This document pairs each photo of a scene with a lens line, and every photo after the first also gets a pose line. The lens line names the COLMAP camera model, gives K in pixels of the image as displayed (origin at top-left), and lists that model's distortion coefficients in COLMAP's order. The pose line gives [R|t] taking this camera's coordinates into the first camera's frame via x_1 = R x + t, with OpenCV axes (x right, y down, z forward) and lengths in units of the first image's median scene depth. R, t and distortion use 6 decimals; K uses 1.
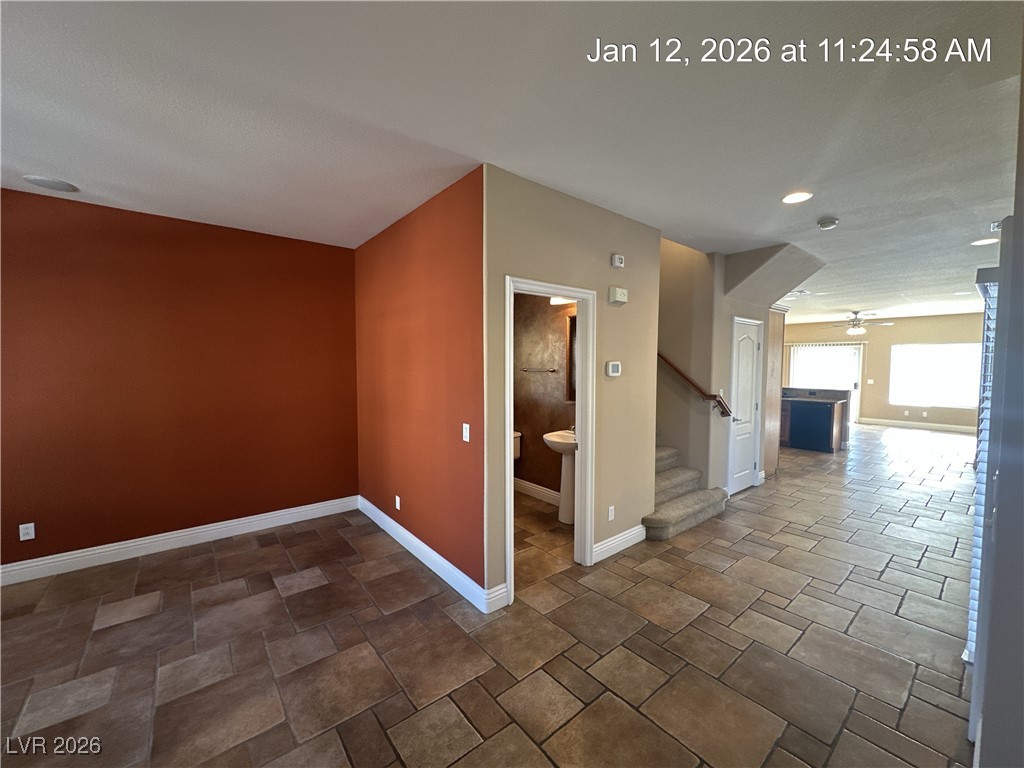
lens RADIAL K [[406.4, 0, 509.6], [0, 406.4, 388.1], [0, 0, 1]] dist [-0.002353, -0.000033]
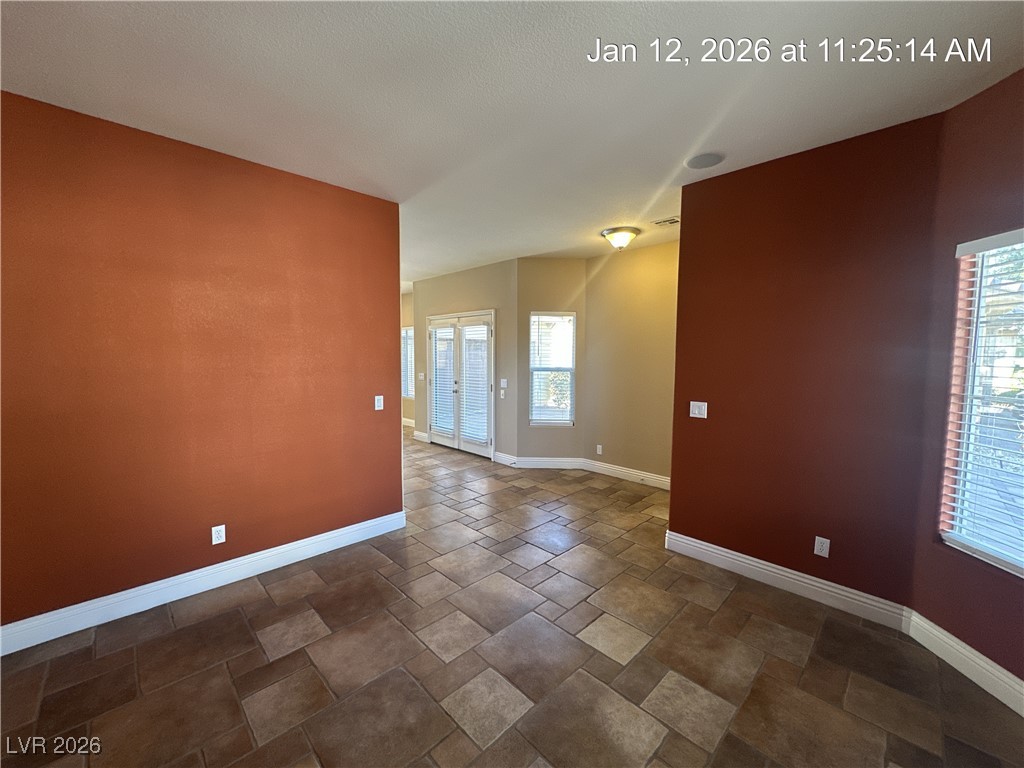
lens RADIAL K [[406.4, 0, 512.4], [0, 406.4, 384.3], [0, 0, 1]] dist [-0.002353, -0.000033]
pose [[-0.096141, -0.074323, 0.992589, -1.290084], [0.054264, 0.995334, 0.079784, -0.024956], [-0.993888, 0.061532, -0.091659, 0.645431]]
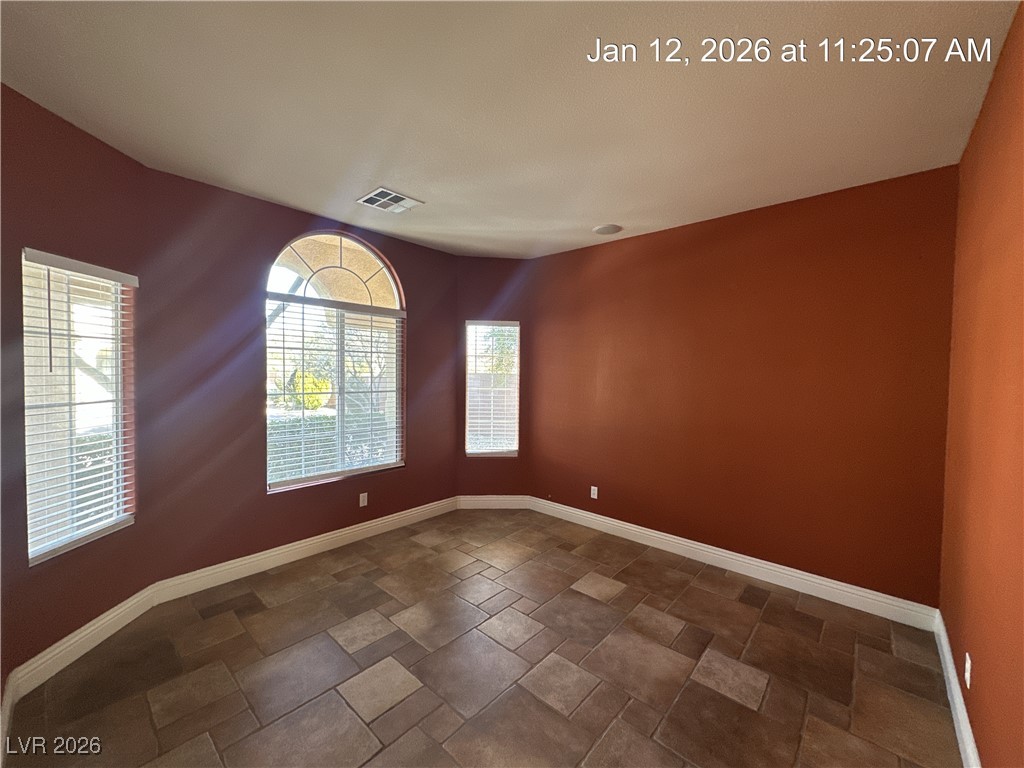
lens RADIAL K [[406.4, 0, 515.4], [0, 406.4, 382.4], [0, 0, 1]] dist [-0.002353, -0.000033]
pose [[0.164004, 0.026883, -0.986093, 0.105818], [-0.072960, 0.997221, 0.015052, -0.016187], [0.983758, 0.069477, 0.165510, 0.490776]]
